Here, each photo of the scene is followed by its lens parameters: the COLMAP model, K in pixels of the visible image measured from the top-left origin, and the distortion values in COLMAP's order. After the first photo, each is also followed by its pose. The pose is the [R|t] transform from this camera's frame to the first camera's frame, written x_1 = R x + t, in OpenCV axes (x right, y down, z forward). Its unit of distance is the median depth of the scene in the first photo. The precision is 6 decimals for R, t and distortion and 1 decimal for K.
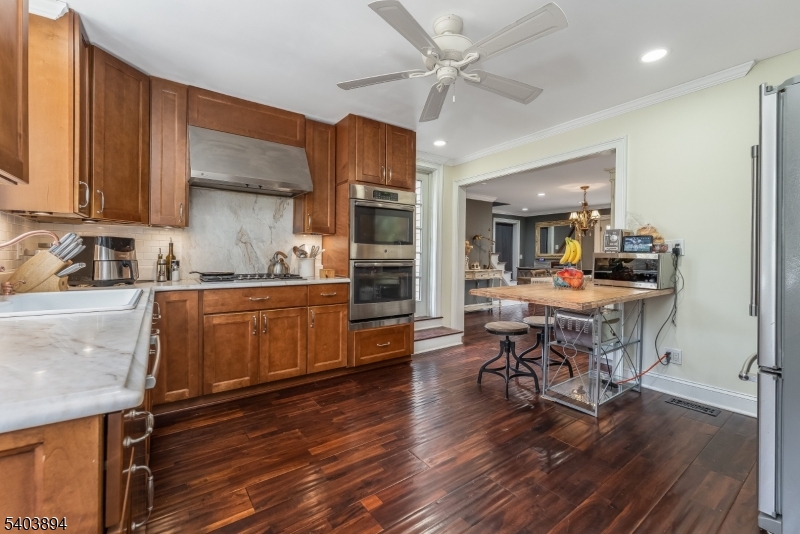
lens RADIAL K [[352.0, 0, 395.8], [0, 352.0, 262.1], [0, 0, 1]] dist [0.005416, -0.001404]
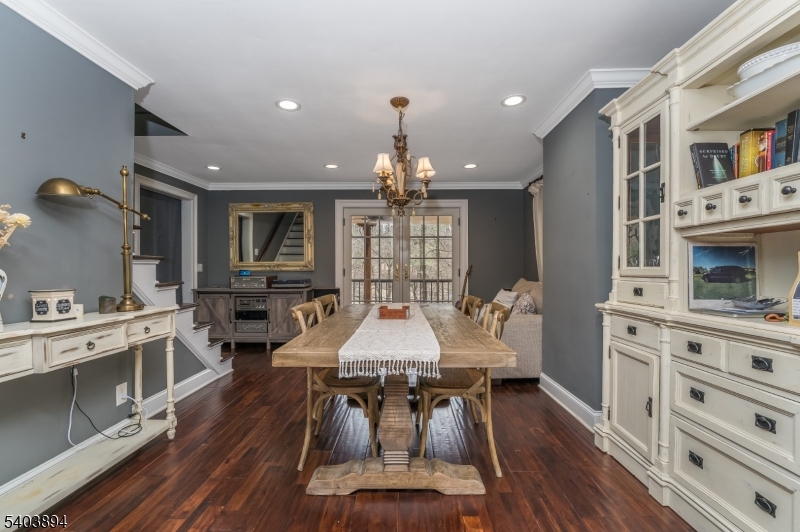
lens RADIAL K [[352.0, 0, 402.0], [0, 352.0, 272.8], [0, 0, 1]] dist [0.005416, -0.001404]
pose [[0.594581, -0.013259, 0.803926, 0.405718], [0.015310, 0.999869, 0.005168, -0.020352], [-0.803890, 0.009235, 0.594707, 1.561100]]
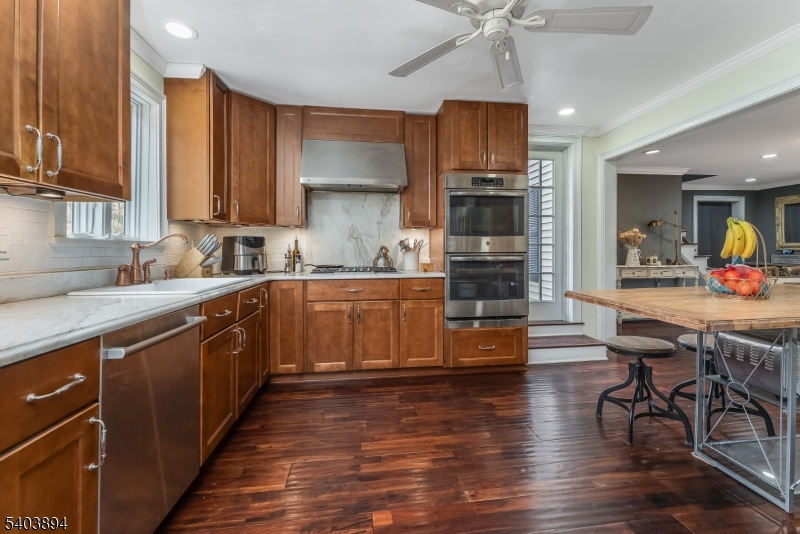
lens RADIAL K [[352.0, 0, 384.1], [0, 352.0, 251.4], [0, 0, 1]] dist [0.005416, -0.001404]
pose [[0.875619, -0.007217, -0.482948, 0.200453], [0.001182, 0.999917, -0.012799, -0.000067], [0.483001, 0.010637, 0.875555, 0.100902]]
